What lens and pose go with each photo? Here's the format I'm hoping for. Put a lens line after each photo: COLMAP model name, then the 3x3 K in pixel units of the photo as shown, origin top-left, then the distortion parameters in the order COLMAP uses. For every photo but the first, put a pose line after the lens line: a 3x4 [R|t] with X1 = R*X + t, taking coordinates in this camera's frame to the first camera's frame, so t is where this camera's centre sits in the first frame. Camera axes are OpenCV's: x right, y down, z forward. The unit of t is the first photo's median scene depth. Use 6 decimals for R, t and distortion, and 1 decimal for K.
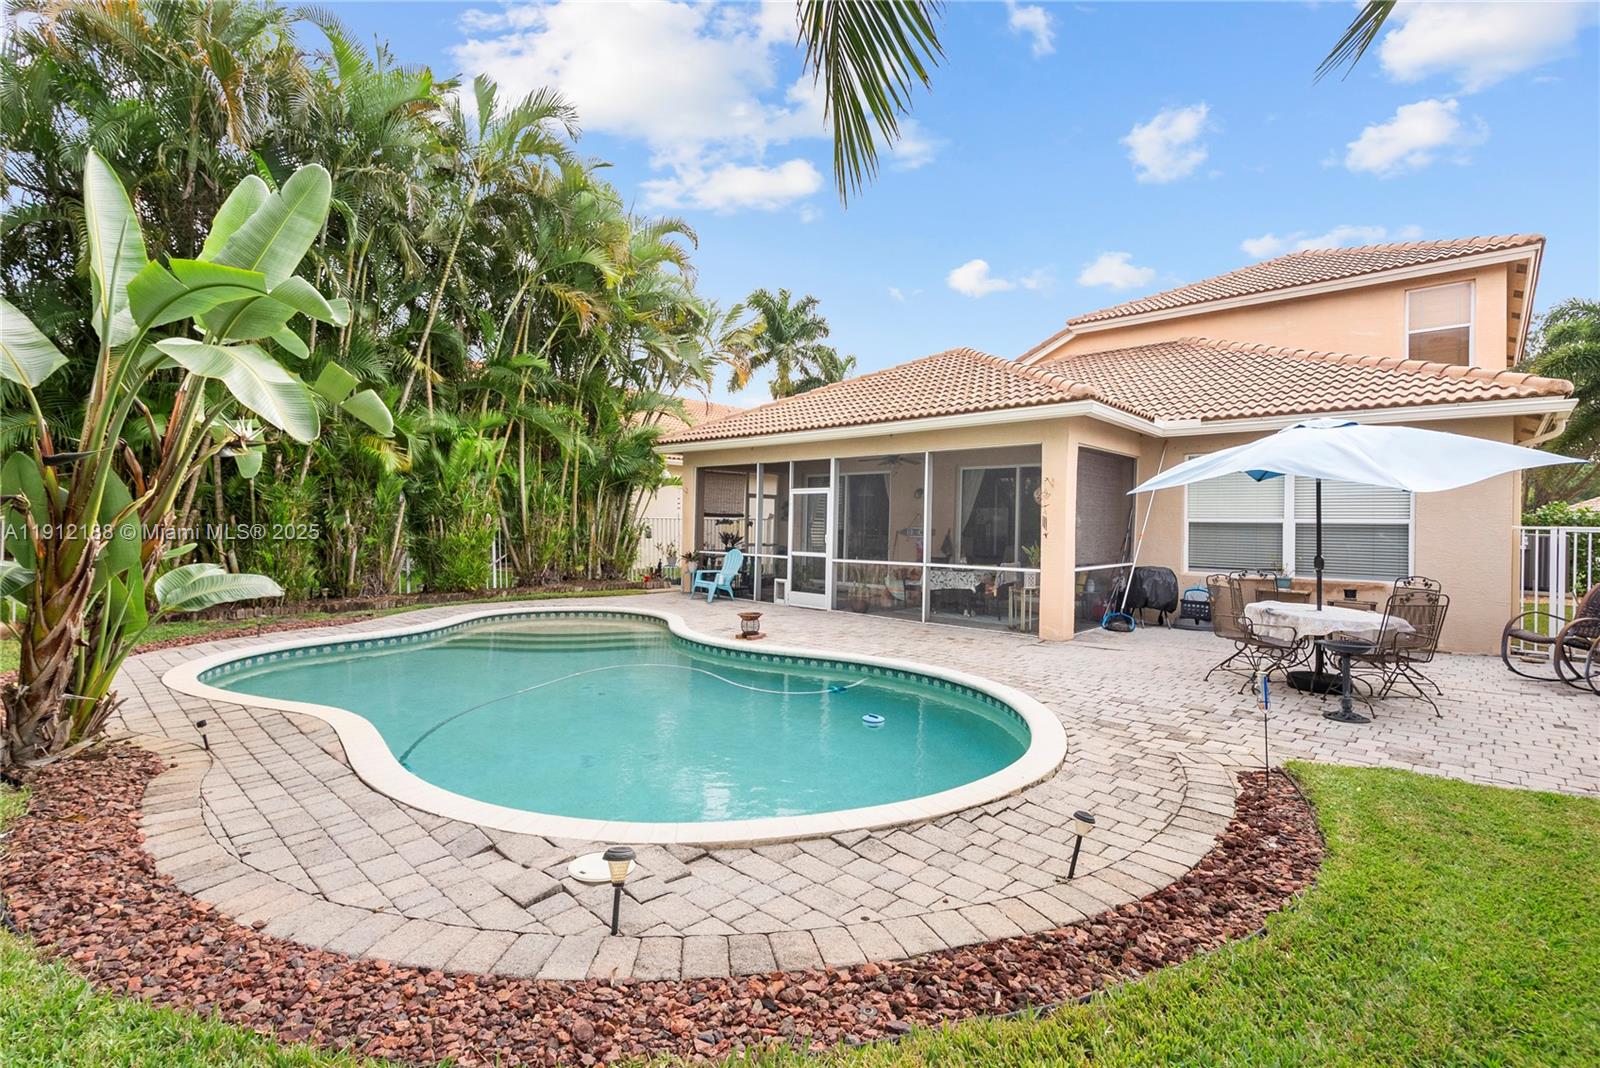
lens RADIAL K [[727.9, 0, 797.5], [0, 727.9, 529.4], [0, 0, 1]] dist [-0.003411, 0.000728]
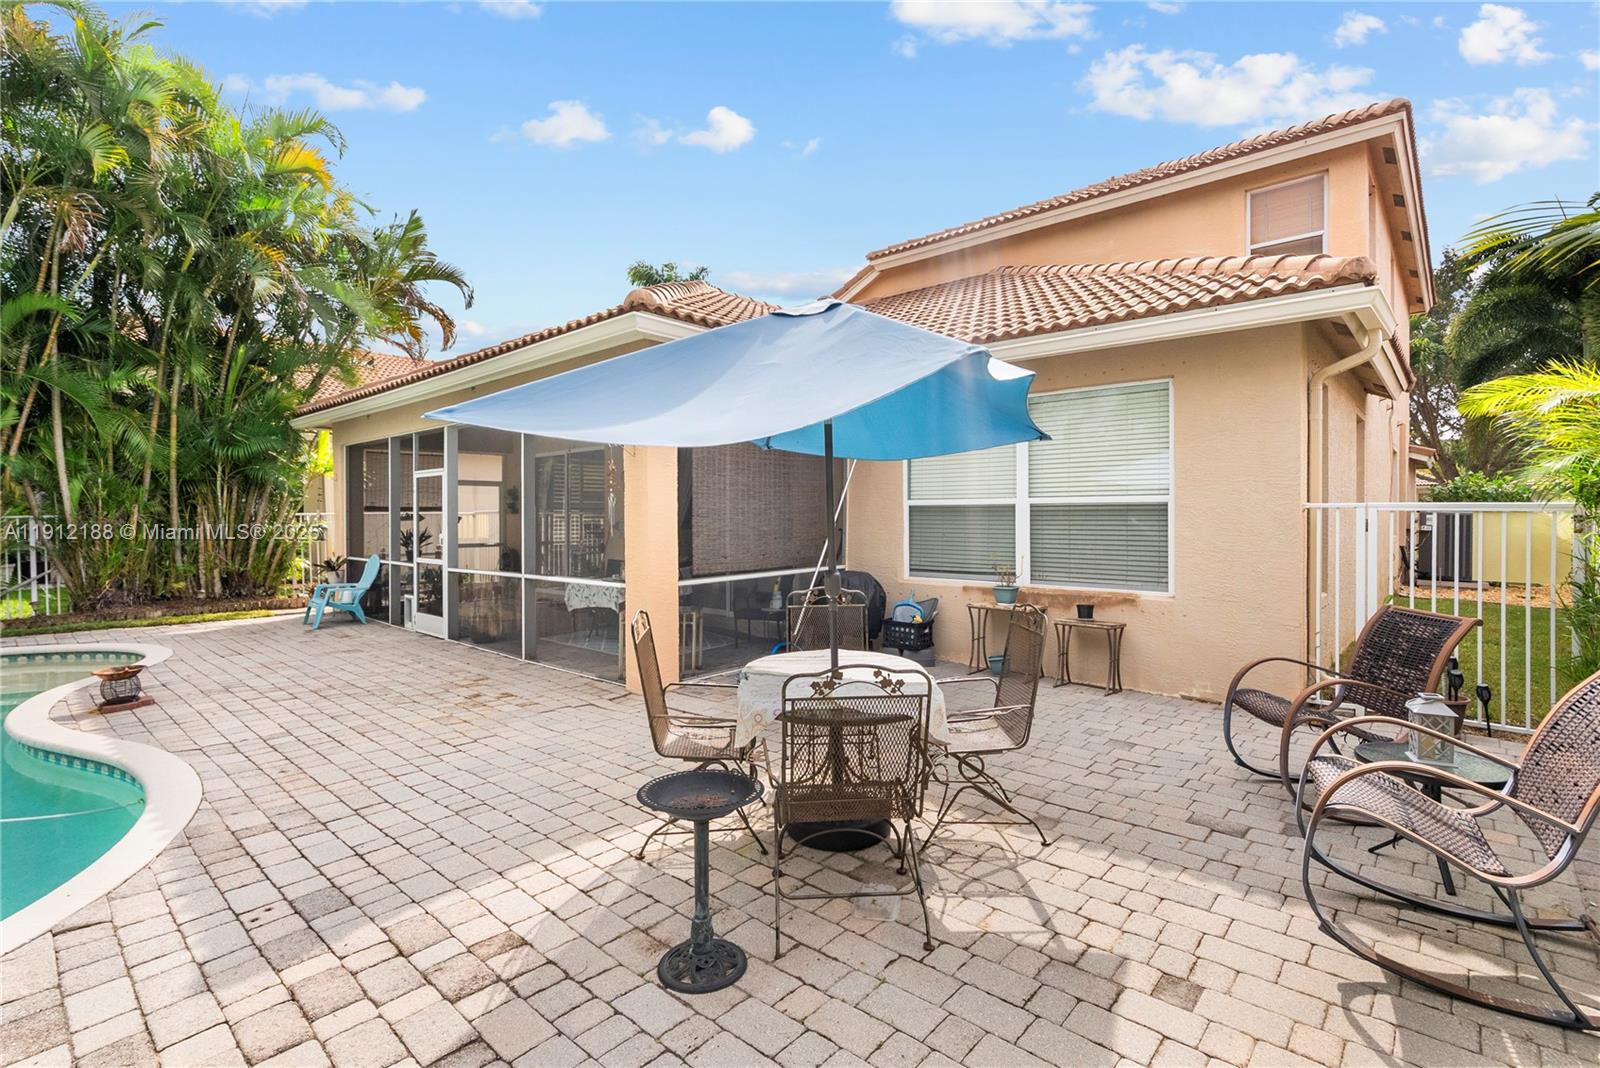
lens RADIAL K [[745.0, 0, 800.0], [0, 745.0, 534.0], [0, 0, 1]] dist [-0.002986, -0.000008]
pose [[0.999209, -0.021341, 0.033544, 0.366843], [0.020695, 0.999596, 0.019495, 0.000365], [-0.033947, -0.018786, 0.999247, 0.257677]]
